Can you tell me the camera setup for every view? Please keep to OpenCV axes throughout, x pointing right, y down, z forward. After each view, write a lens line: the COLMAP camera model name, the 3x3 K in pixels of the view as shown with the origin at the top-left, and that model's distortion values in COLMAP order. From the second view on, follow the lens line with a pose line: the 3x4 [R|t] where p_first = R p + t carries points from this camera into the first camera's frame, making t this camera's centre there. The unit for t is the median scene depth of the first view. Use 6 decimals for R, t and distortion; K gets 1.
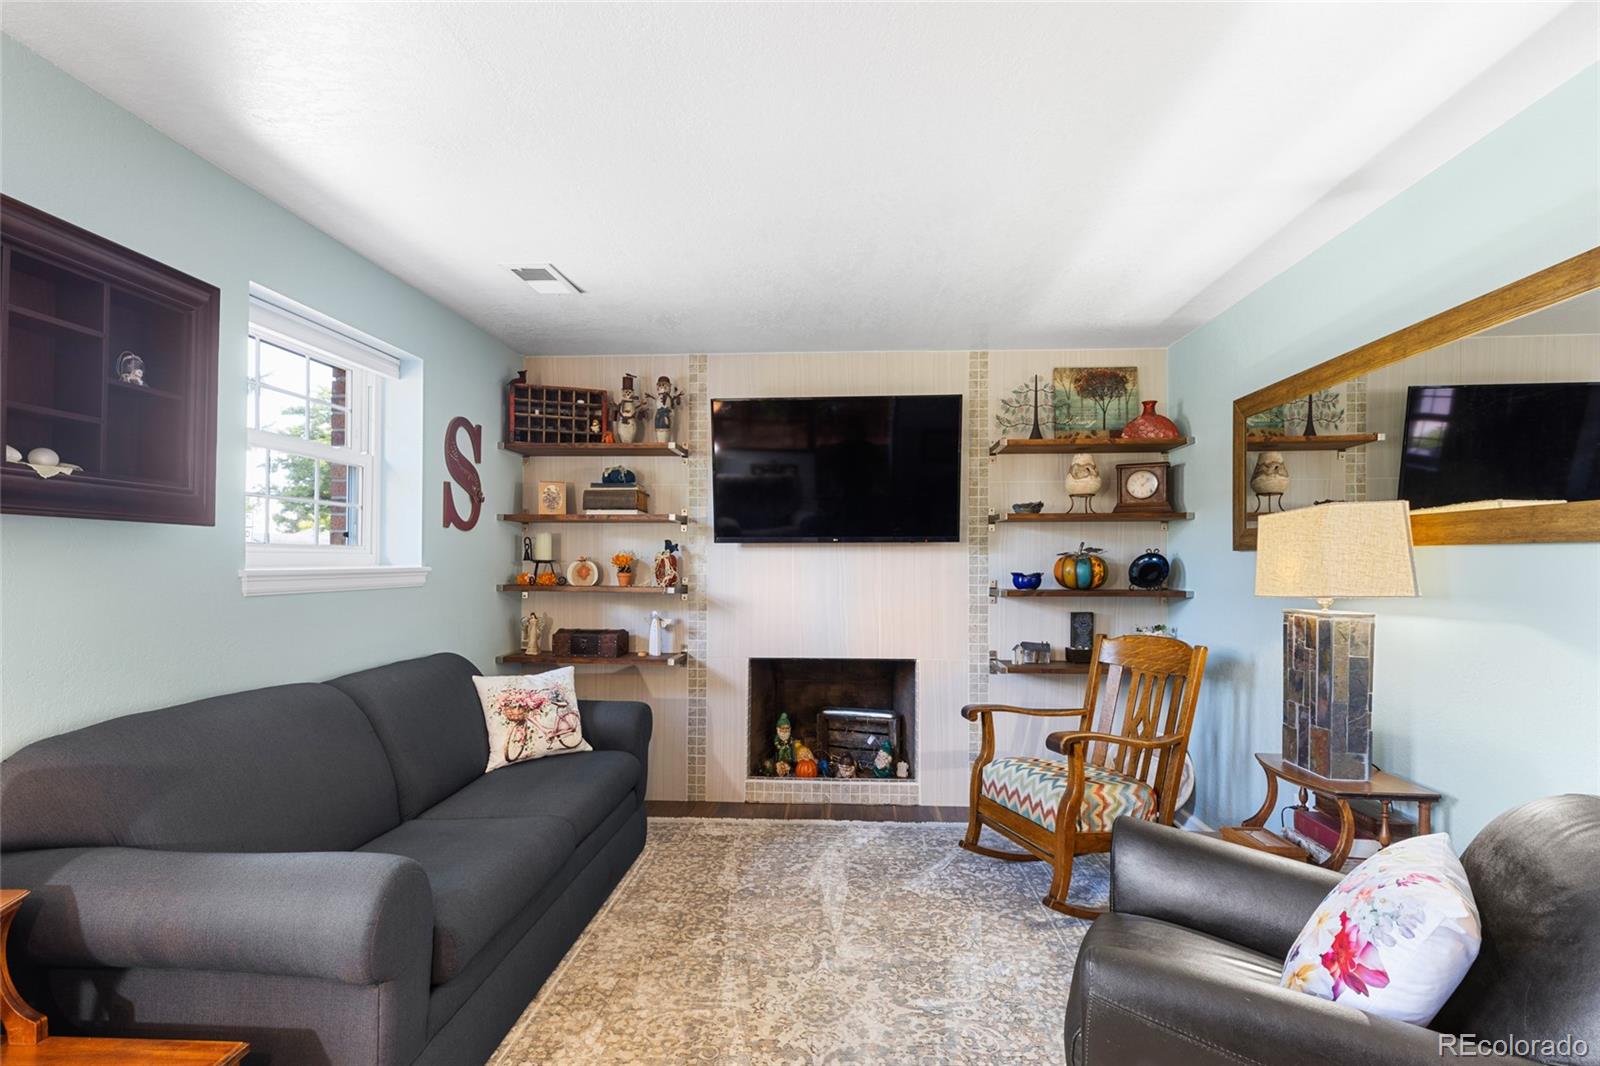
lens RADIAL K [[737.4, 0, 805.1], [0, 737.4, 556.2], [0, 0, 1]] dist [0.000577, -0.000246]
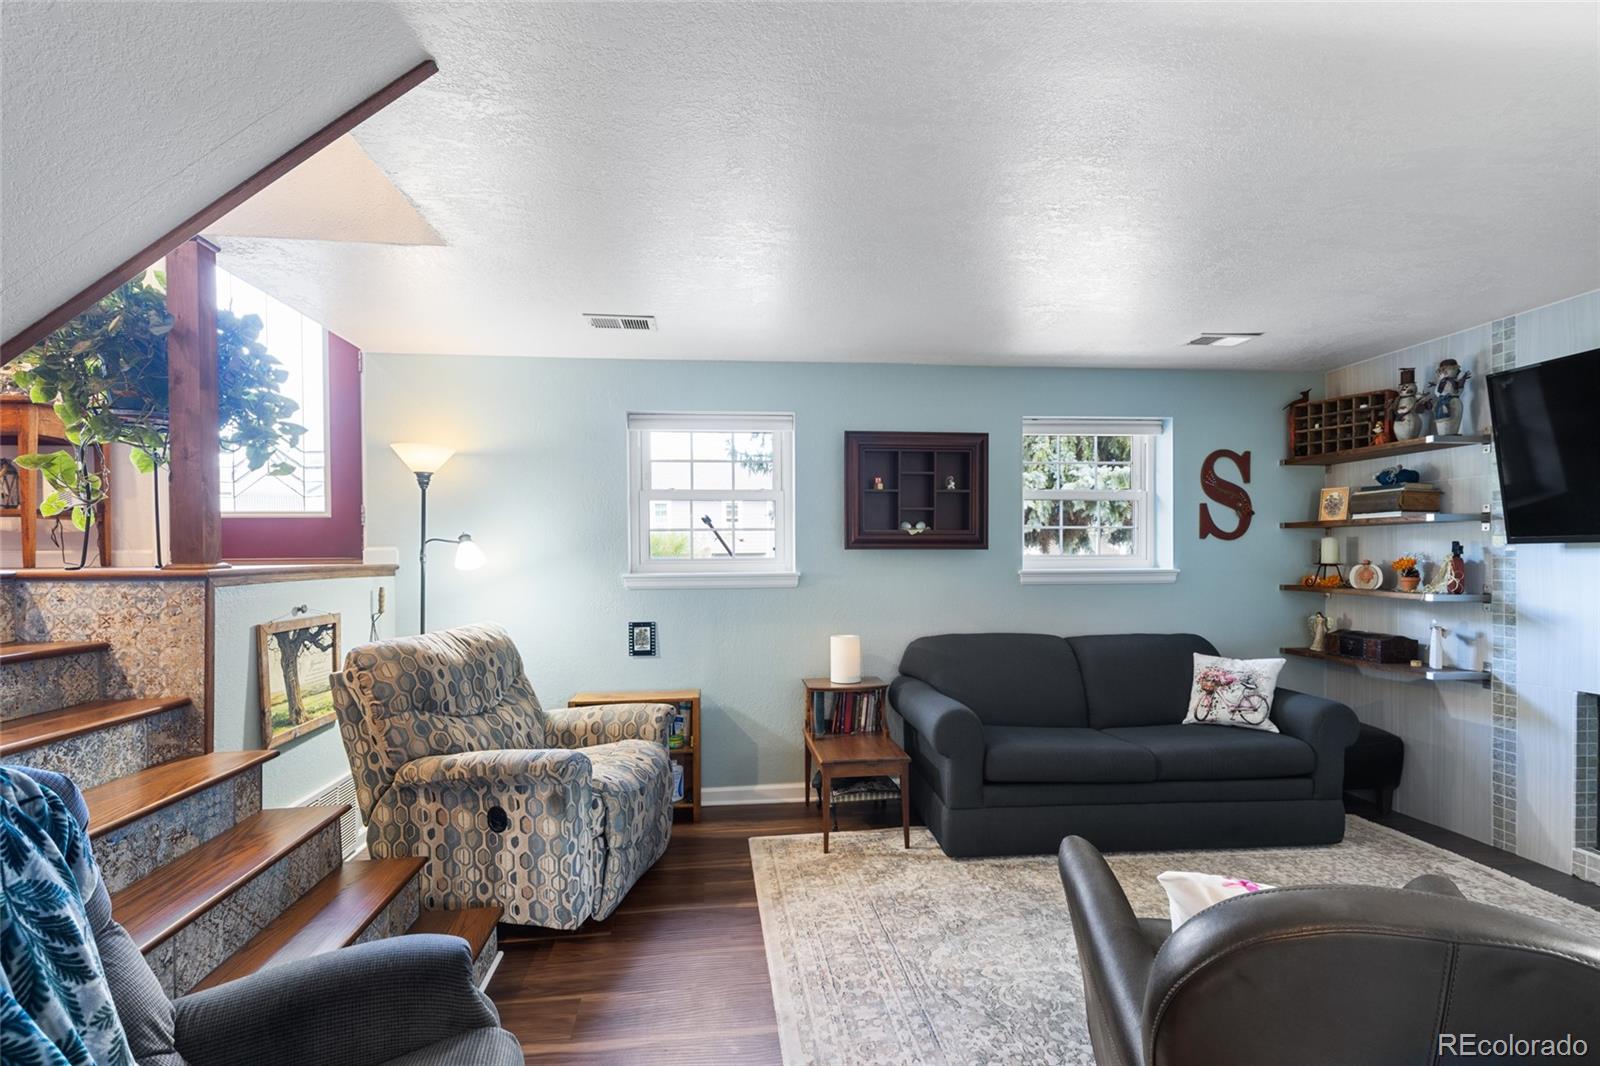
lens RADIAL K [[723.7, 0, 798.5], [0, 723.7, 552.6], [0, 0, 1]] dist [0.005370, 0.000433]
pose [[0.168255, -0.008874, -0.985703, 0.551003], [0.012134, 0.999902, -0.006931, -0.012114], [0.985669, -0.010794, 0.168347, 0.070658]]
